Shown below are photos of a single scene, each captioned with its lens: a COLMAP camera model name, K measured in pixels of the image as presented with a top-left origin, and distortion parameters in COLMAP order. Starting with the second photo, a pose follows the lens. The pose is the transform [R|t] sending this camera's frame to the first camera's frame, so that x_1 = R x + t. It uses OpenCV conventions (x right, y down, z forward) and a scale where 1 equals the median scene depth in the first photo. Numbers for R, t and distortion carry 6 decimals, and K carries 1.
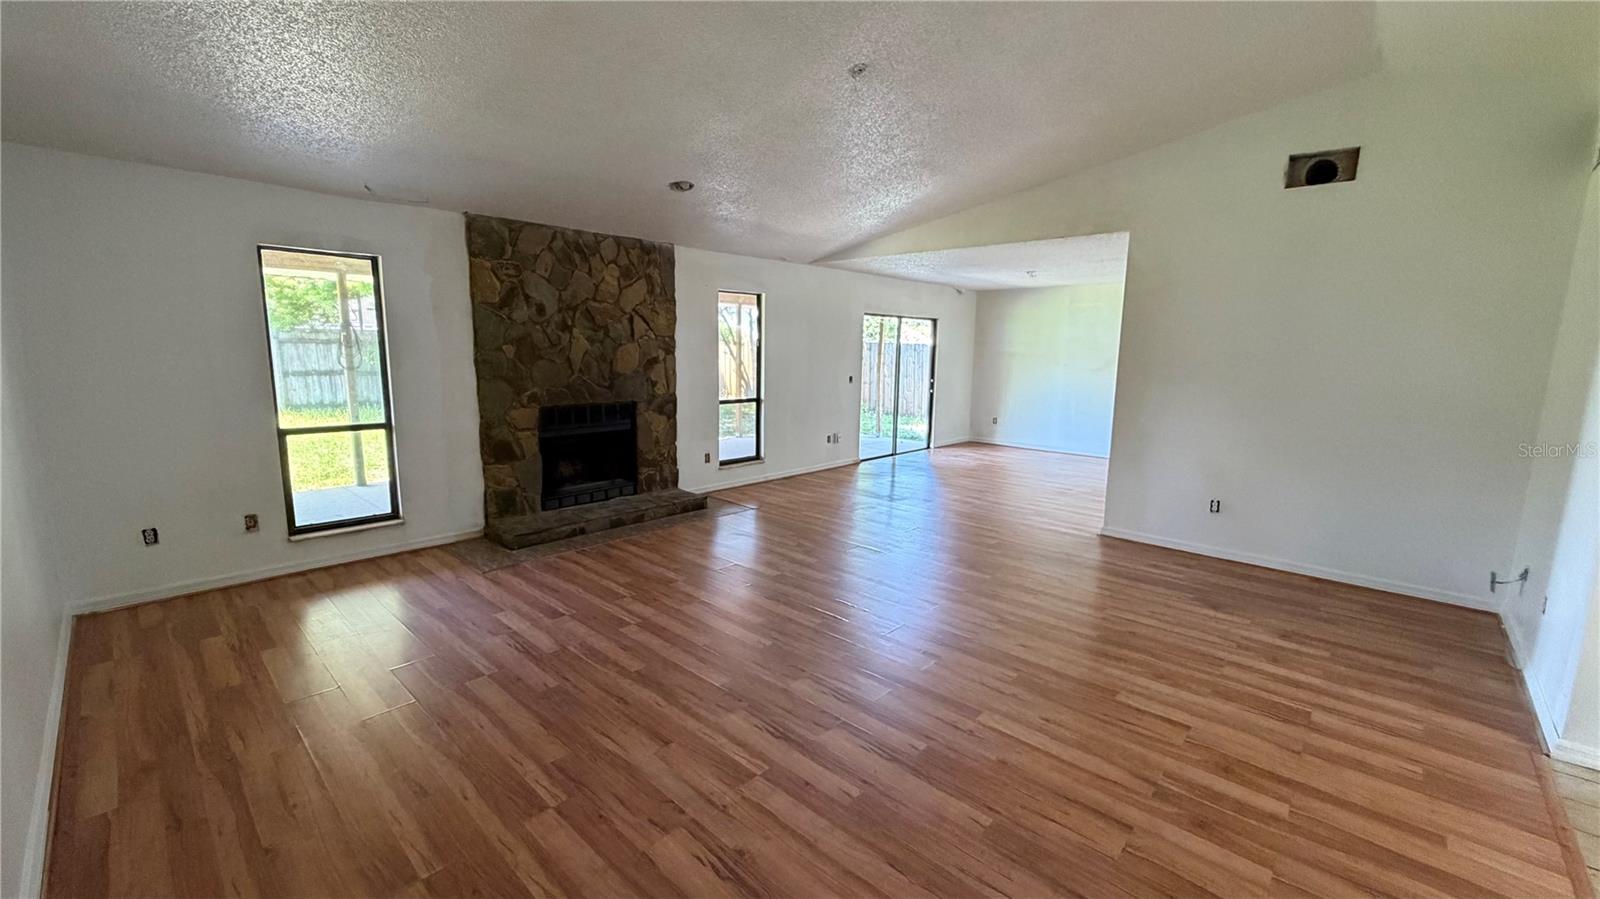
lens RADIAL K [[638.5, 0, 793.7], [0, 638.5, 447.5], [0, 0, 1]] dist [-0.000190, 0.000007]
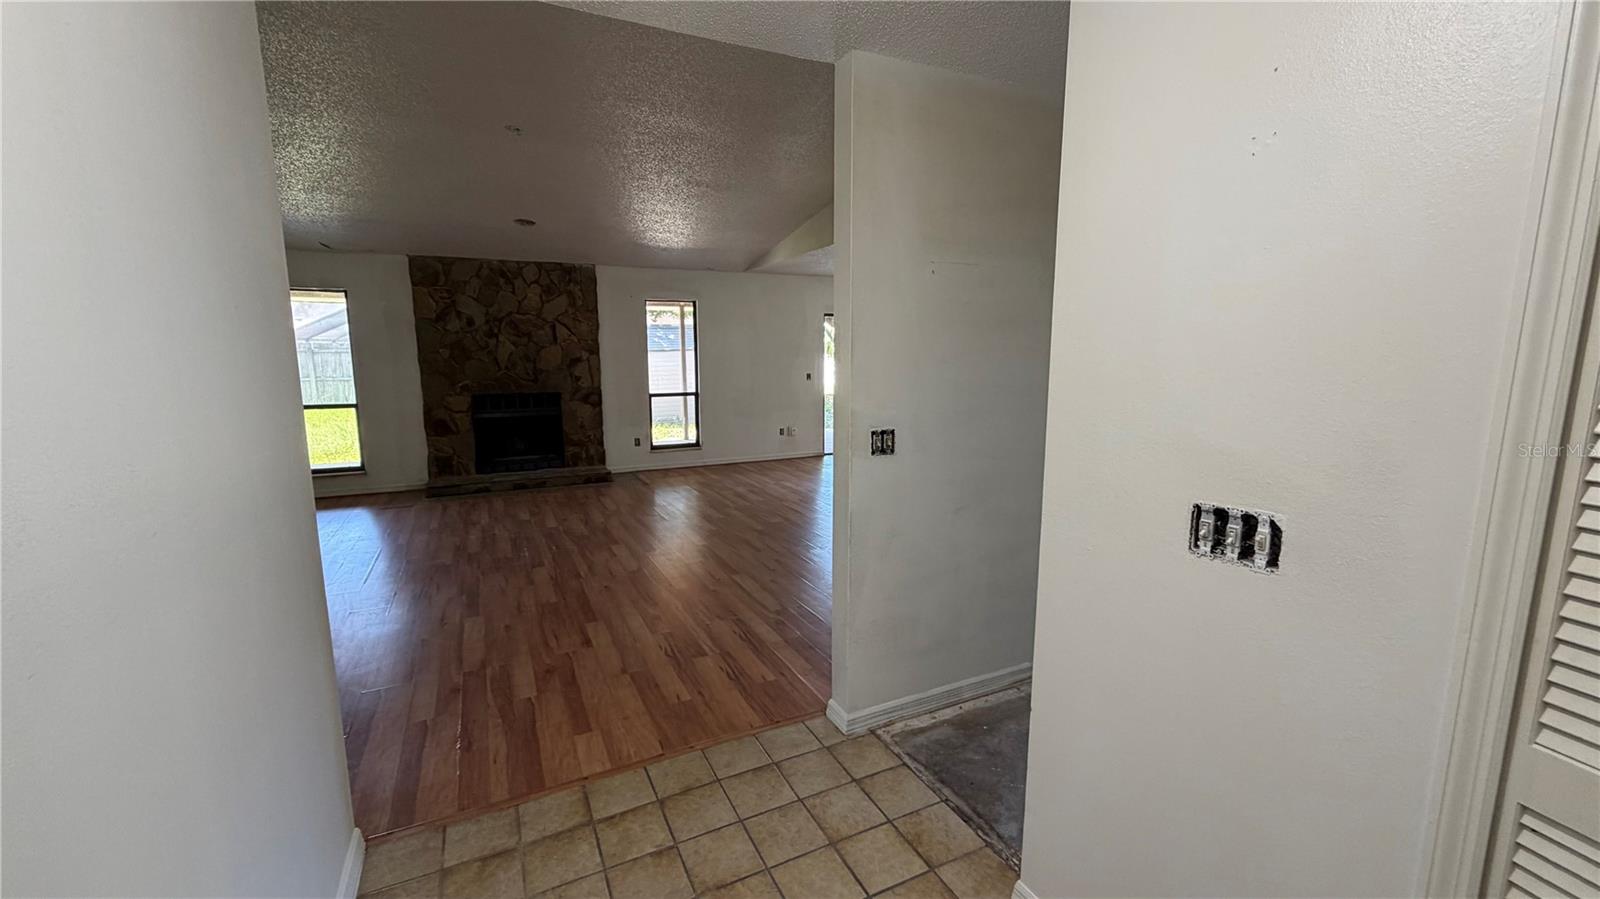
lens RADIAL K [[638.5, 0, 793.7], [0, 638.5, 447.5], [0, 0, 1]] dist [-0.000190, 0.000007]
pose [[0.934088, 0.033668, -0.355453, 0.738801], [-0.037074, 0.999309, -0.002774, 0.025500], [0.355114, 0.015769, 0.934690, -0.002575]]
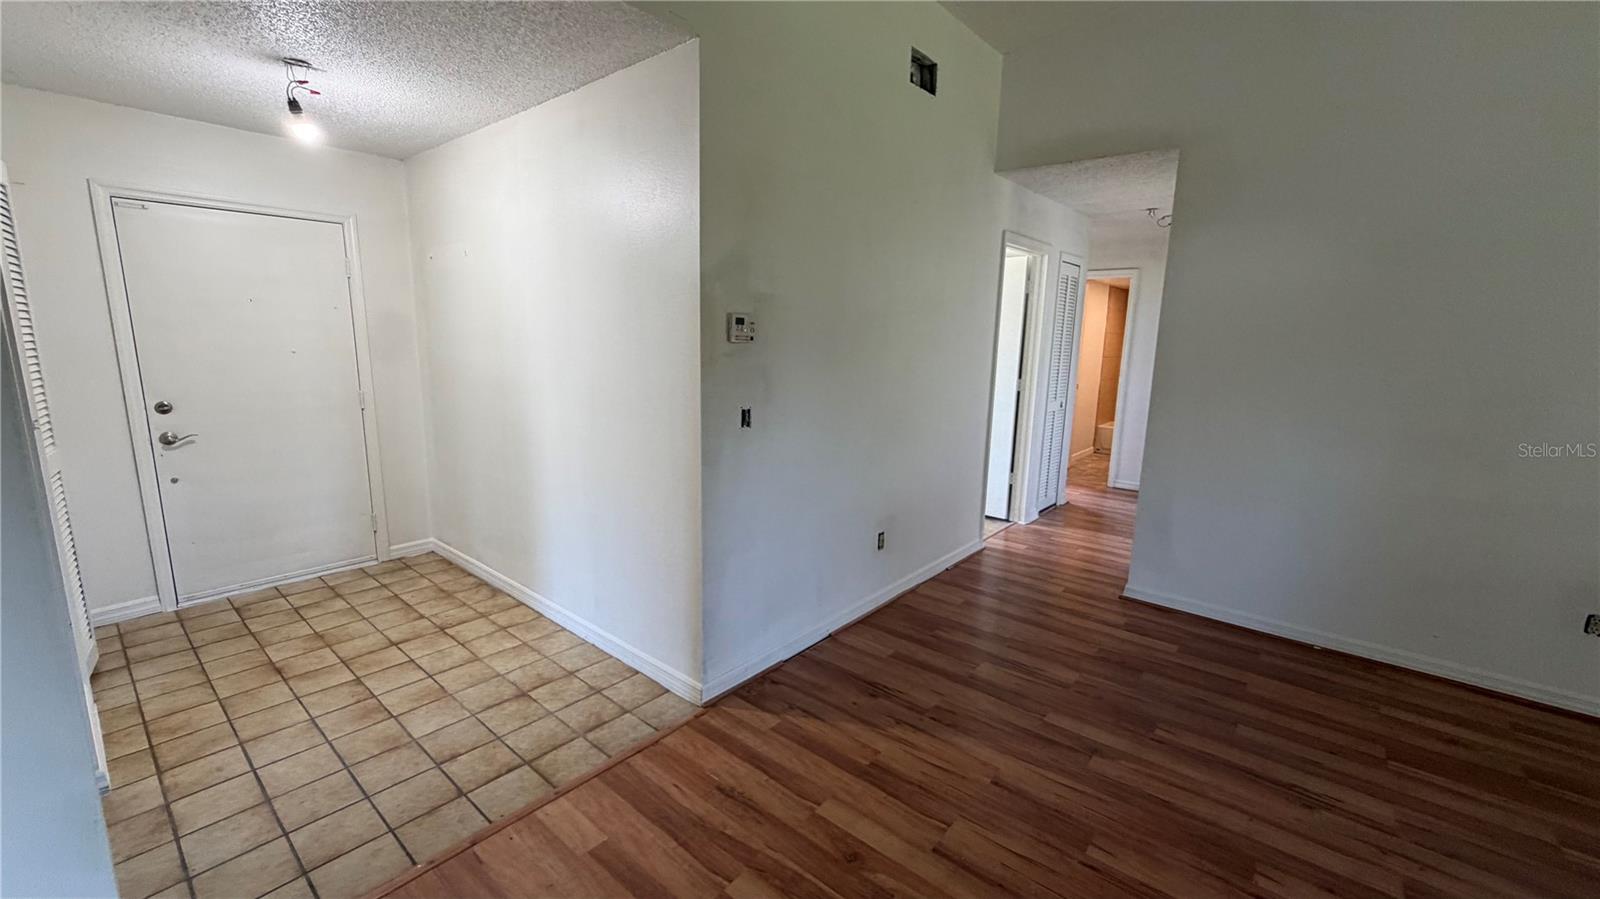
lens RADIAL K [[634.1, 0, 797.1], [0, 634.1, 450.6], [0, 0, 1]] dist [0.000478, 0.000017]
pose [[-0.997993, -0.028578, -0.056515, 0.328534], [-0.045989, 0.940558, 0.336506, -0.095784], [0.043539, 0.338430, -0.939984, 0.682795]]
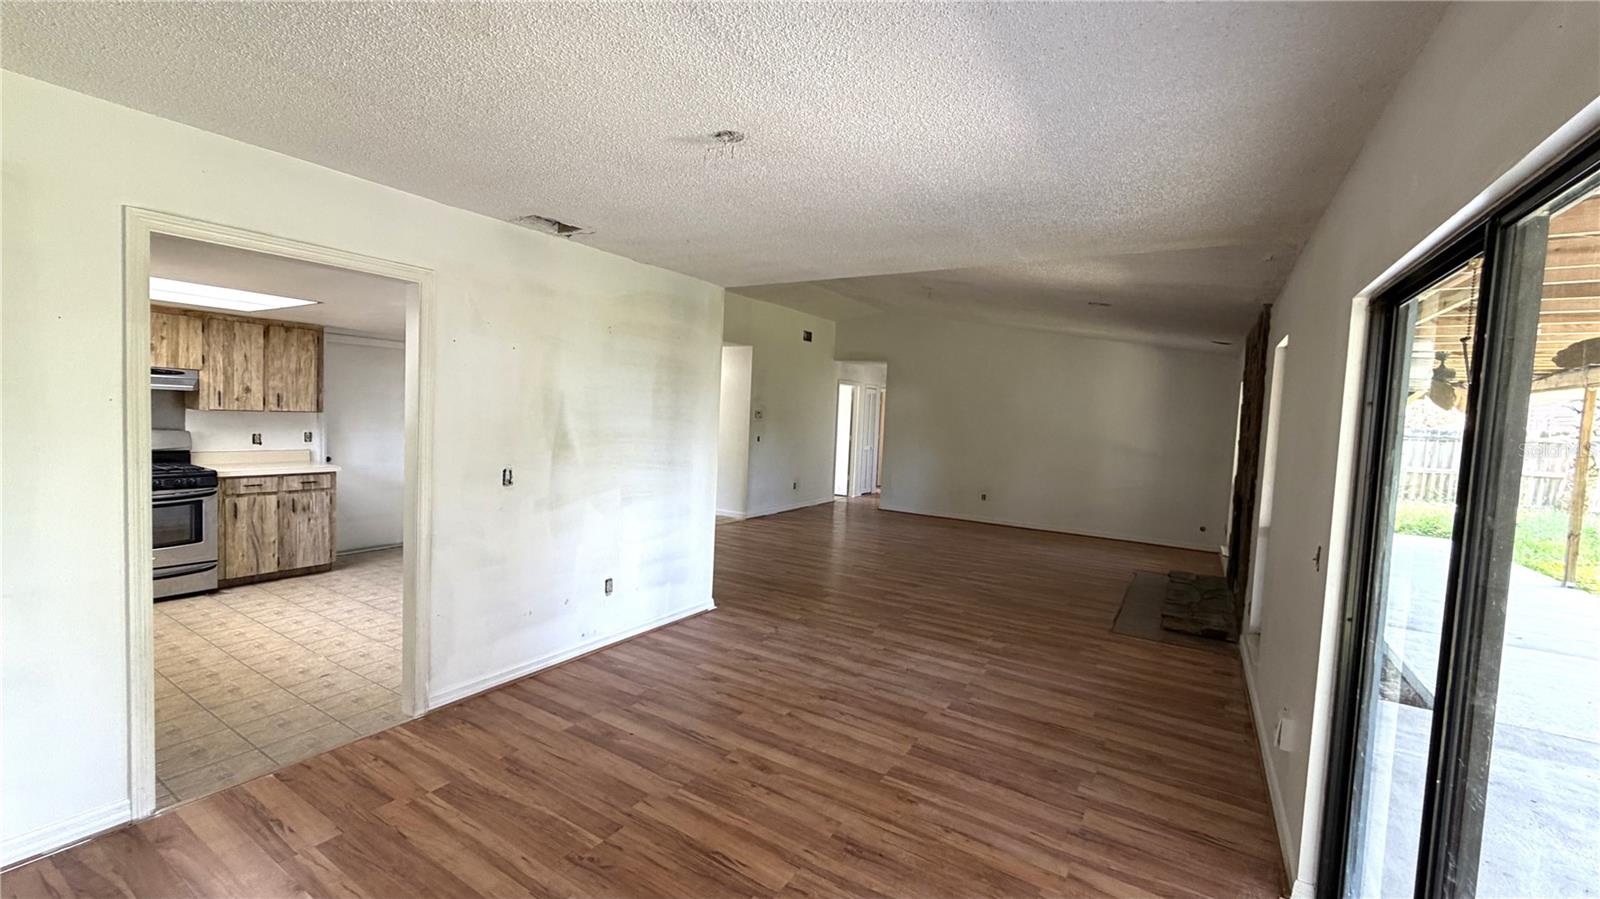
lens RADIAL K [[635.2, 0, 793.9], [0, 635.2, 449.7], [0, 0, 1]] dist [-0.000147, -0.000044]
pose [[-0.979432, -0.048946, -0.195750, 0.601847], [-0.090201, 0.974009, 0.207776, -0.309933], [0.180492, 0.221159, -0.958390, 1.991987]]
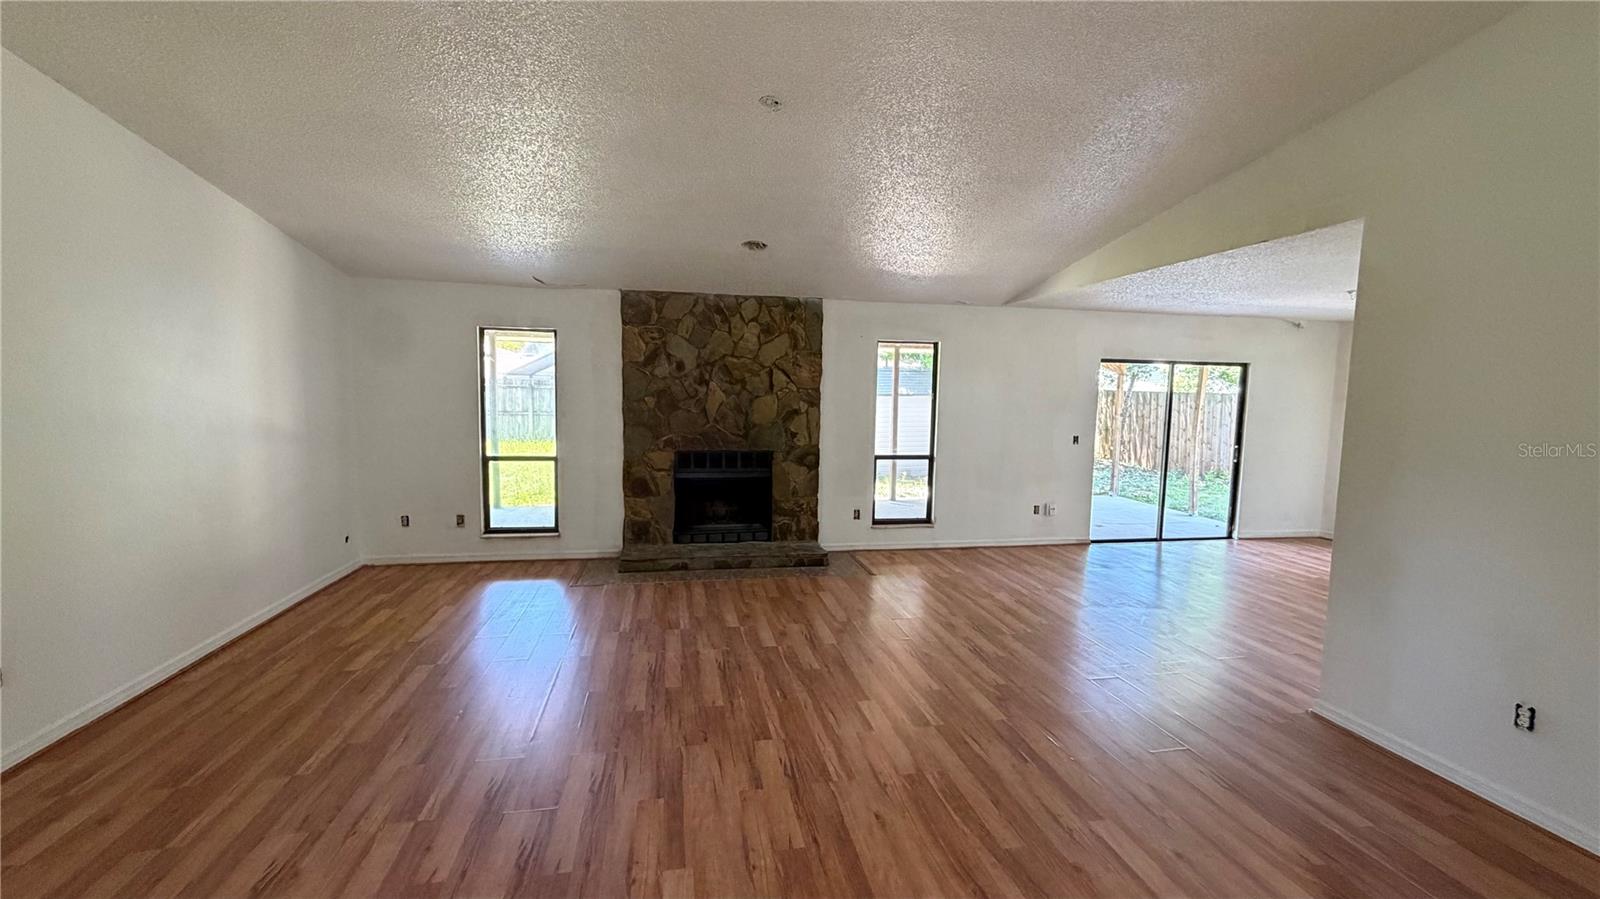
lens RADIAL K [[638.5, 0, 793.7], [0, 638.5, 447.5], [0, 0, 1]] dist [-0.000190, 0.000007]
pose [[0.809211, 0.053440, -0.585082, 0.455448], [-0.097484, 0.994263, -0.044013, -0.042267], [0.579374, 0.092652, 0.809779, 0.213746]]
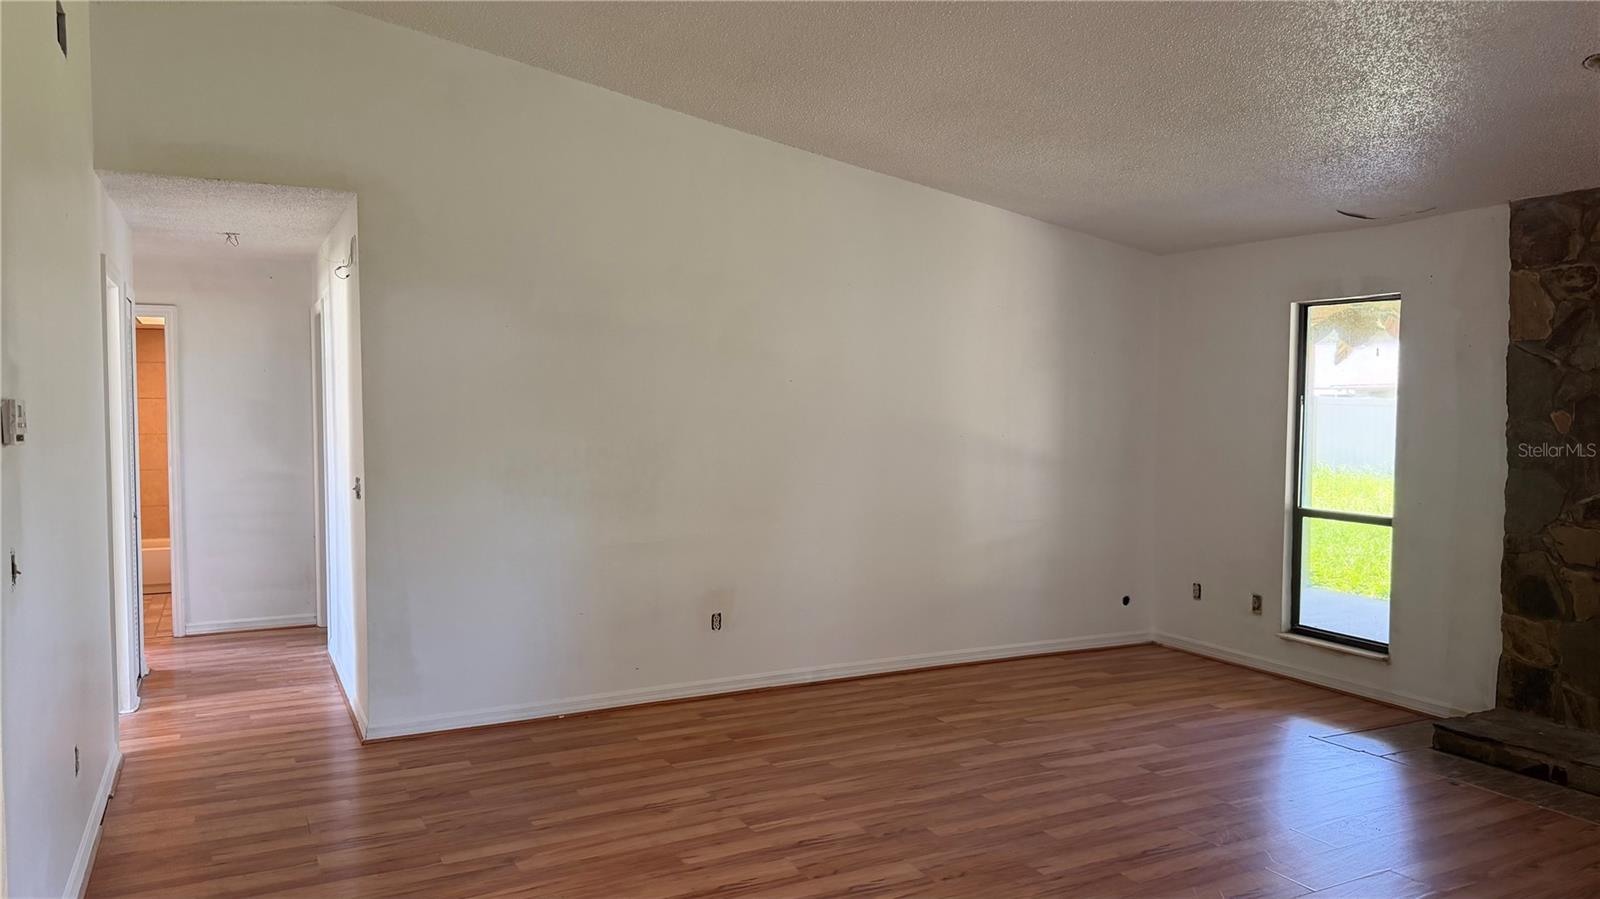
lens RADIAL K [[1126.9, 0, 795.1], [0, 1126.9, 454.5], [0, 0, 1]] dist [0.008203, -0.002837]
pose [[-0.340756, 0.028799, -0.939710, 0.719477], [-0.154106, 0.984300, 0.086047, -0.104670], [0.927435, 0.174136, -0.330969, 0.710334]]
